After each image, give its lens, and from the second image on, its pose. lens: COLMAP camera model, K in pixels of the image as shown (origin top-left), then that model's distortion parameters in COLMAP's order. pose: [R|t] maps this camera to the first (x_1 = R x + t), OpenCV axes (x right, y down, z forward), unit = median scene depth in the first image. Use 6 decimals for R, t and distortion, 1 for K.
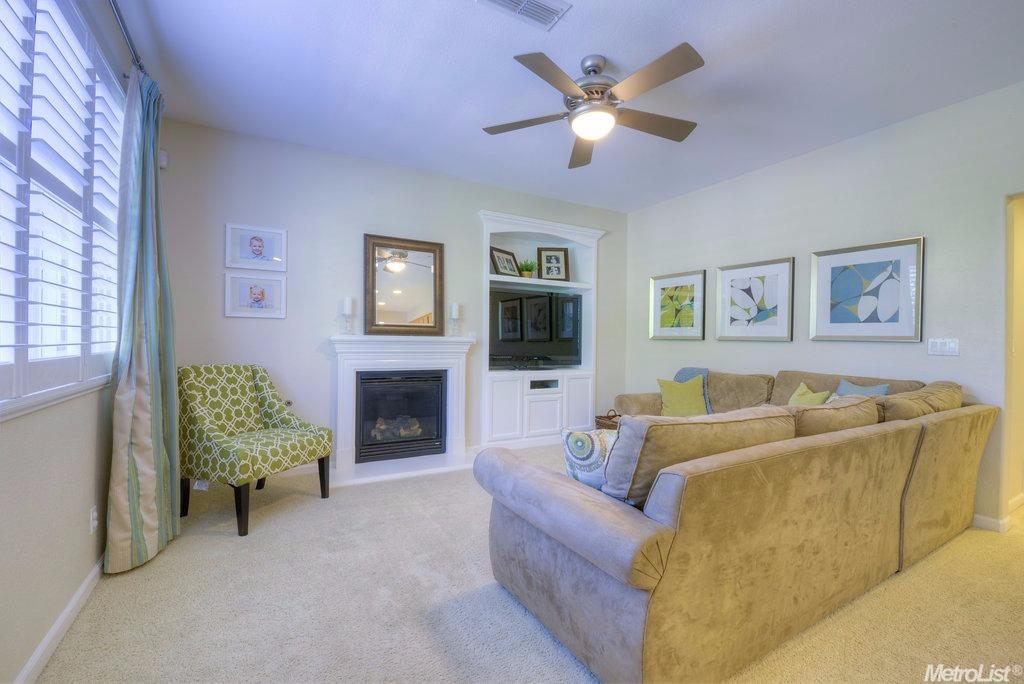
lens RADIAL K [[444.8, 0, 512.0], [0, 444.8, 342.0], [0, 0, 1]] dist [-0.001144, -0.009488]
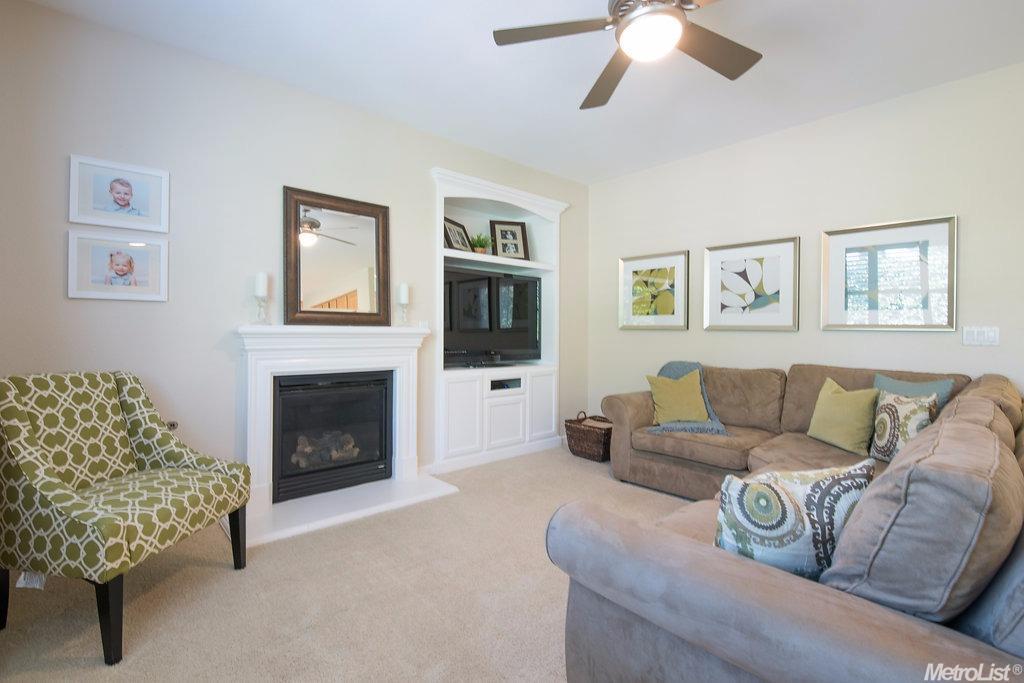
lens RADIAL K [[463.7, 0, 490.4], [0, 463.7, 328.4], [0, 0, 1]] dist [-0.000686, -0.010806]
pose [[0.982157, -0.004695, 0.188005, -0.155568], [0.006215, 0.999953, -0.007496, -0.003031], [-0.187961, 0.008531, 0.982139, 0.209643]]
